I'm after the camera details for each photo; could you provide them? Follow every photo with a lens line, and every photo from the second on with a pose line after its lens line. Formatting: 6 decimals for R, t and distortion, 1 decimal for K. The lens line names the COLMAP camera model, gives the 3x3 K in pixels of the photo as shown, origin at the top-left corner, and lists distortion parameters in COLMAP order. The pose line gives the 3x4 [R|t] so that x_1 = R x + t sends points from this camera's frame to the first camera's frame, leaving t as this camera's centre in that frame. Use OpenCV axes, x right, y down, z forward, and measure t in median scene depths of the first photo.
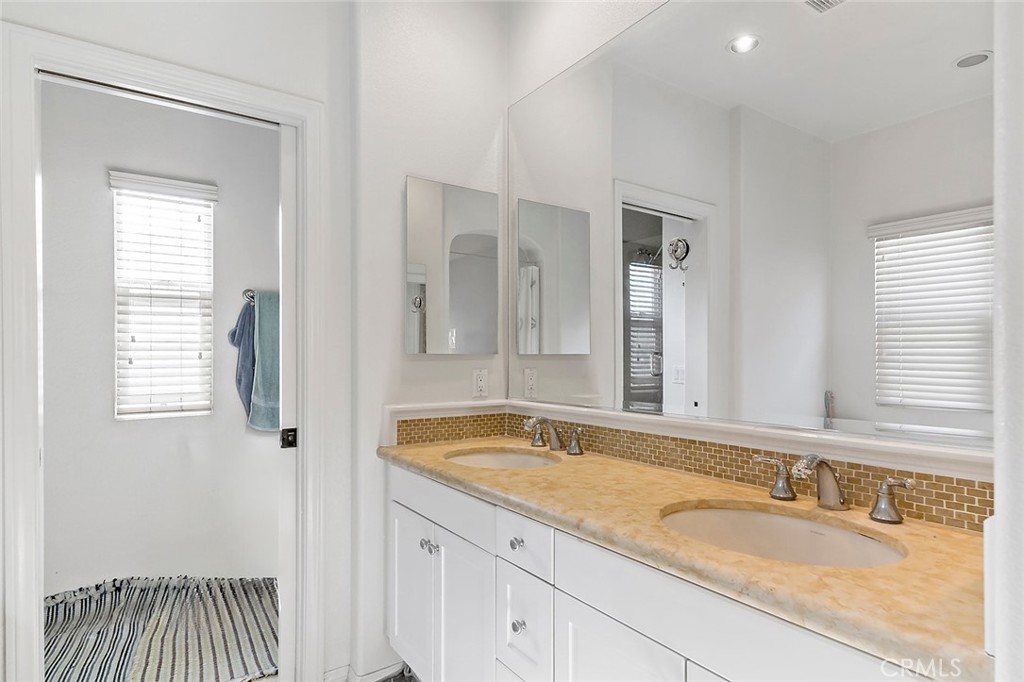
lens RADIAL K [[546.4, 0, 513.5], [0, 546.4, 350.6], [0, 0, 1]] dist [0.023827, -0.000951]
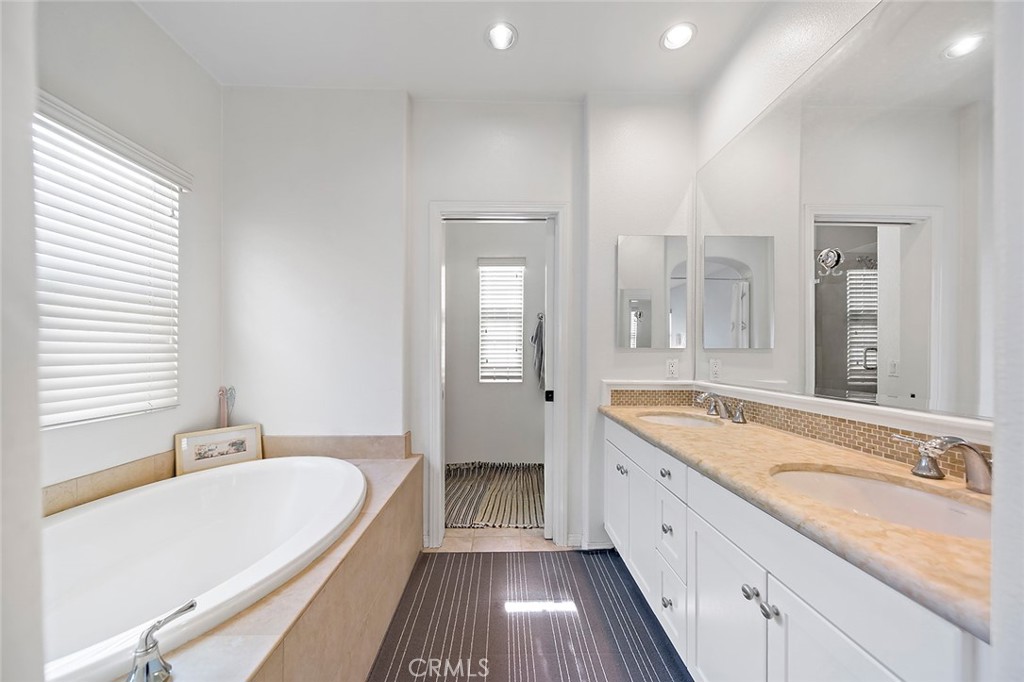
lens RADIAL K [[361.1, 0, 511.8], [0, 361.1, 344.9], [0, 0, 1]] dist [-0.000126, 0.000072]
pose [[0.835746, -0.007882, -0.549060, 0.137378], [0.001985, 0.999934, -0.011332, 0.010247], [0.549113, 0.008381, 0.835706, -0.034709]]
